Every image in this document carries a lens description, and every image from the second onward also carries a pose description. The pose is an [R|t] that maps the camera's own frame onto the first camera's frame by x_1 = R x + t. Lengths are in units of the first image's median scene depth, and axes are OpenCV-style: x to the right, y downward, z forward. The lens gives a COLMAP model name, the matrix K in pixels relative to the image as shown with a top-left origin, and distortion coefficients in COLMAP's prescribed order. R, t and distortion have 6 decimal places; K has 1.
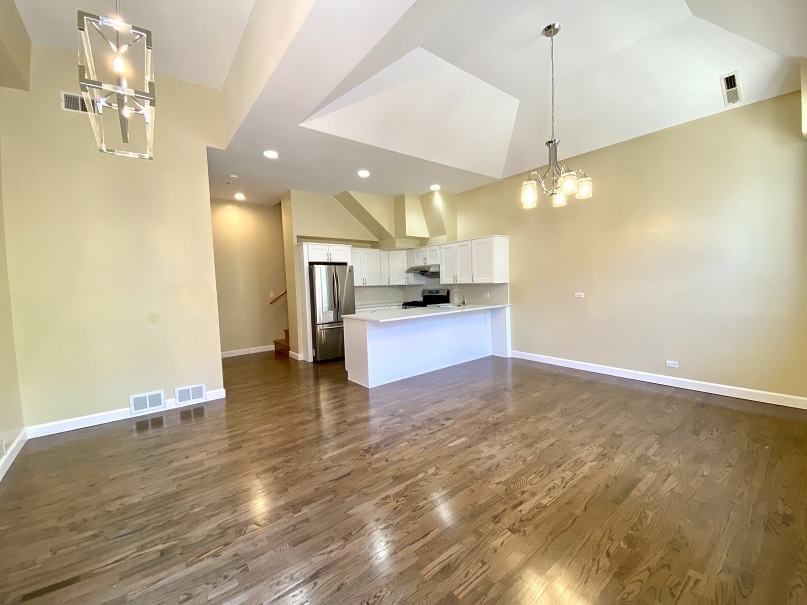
lens RADIAL K [[331.9, 0, 406.9], [0, 331.9, 295.0], [0, 0, 1]] dist [0.008084, -0.005525]
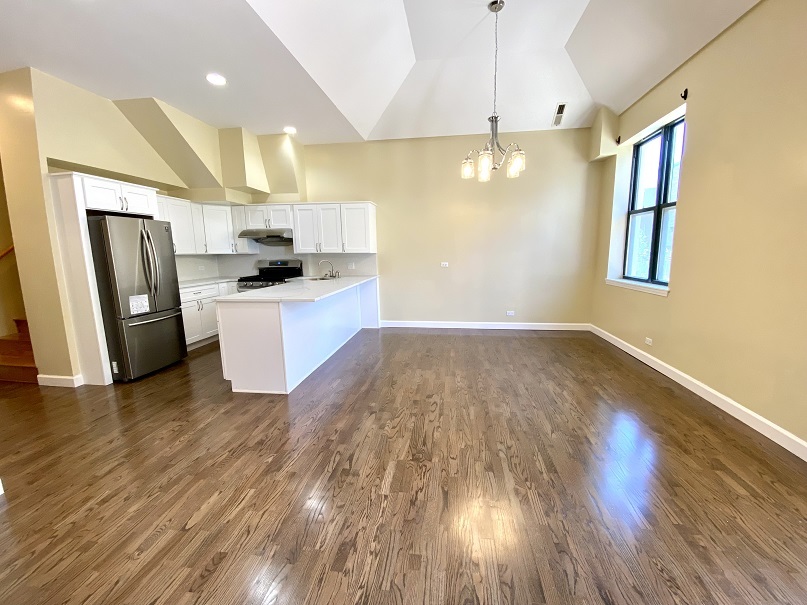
lens RADIAL K [[331.9, 0, 413.4], [0, 331.9, 300.7], [0, 0, 1]] dist [0.008084, -0.005525]
pose [[0.717925, -0.085801, 0.690812, -0.295763], [0.019554, 0.994469, 0.103194, 0.005462], [-0.695845, -0.060578, 0.715632, 0.213798]]
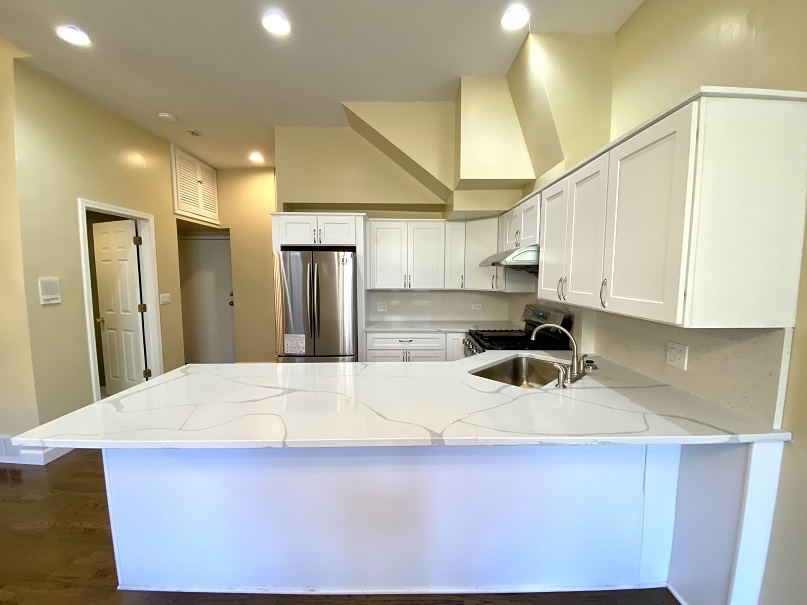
lens RADIAL K [[331.9, 0, 400.7], [0, 331.9, 305.4], [0, 0, 1]] dist [0.008084, -0.005525]
pose [[0.774277, 0.091739, -0.626162, 0.242120], [-0.047201, 0.995053, 0.087418, -0.056350], [0.631084, -0.038130, 0.774777, 0.674088]]
